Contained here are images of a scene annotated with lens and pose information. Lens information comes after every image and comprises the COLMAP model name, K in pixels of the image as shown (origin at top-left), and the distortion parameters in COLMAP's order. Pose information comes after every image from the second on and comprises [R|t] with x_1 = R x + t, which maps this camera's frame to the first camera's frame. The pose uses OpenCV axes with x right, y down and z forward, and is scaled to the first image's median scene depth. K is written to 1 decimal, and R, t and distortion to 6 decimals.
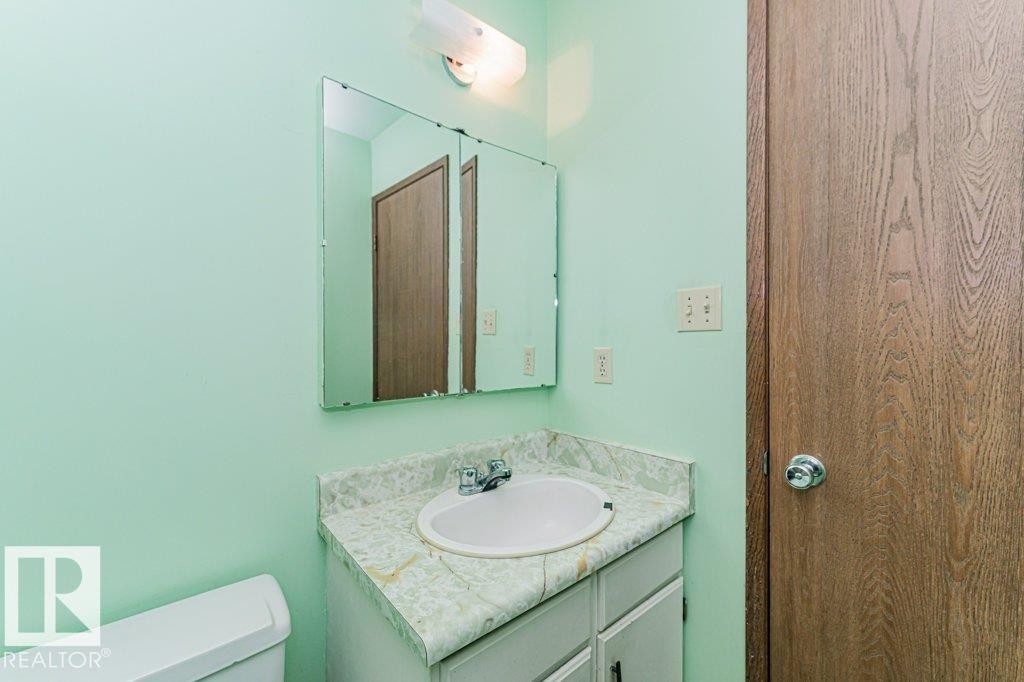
lens RADIAL K [[407.9, 0, 514.1], [0, 407.9, 339.0], [0, 0, 1]] dist [-0.000843, 0.000064]
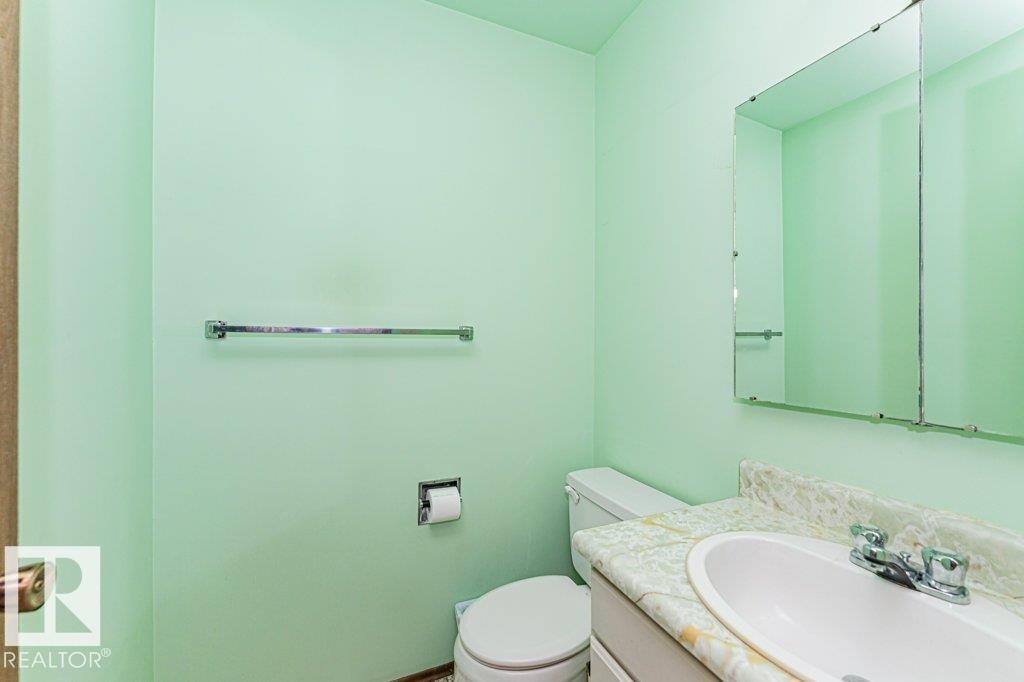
lens RADIAL K [[407.9, 0, 513.5], [0, 407.9, 342.9], [0, 0, 1]] dist [-0.000843, 0.000064]
pose [[-0.296107, -0.000282, -0.955155, 0.752431], [0.000754, 1.000000, -0.000529, 0.017362], [0.955155, -0.000876, -0.296107, 0.704878]]
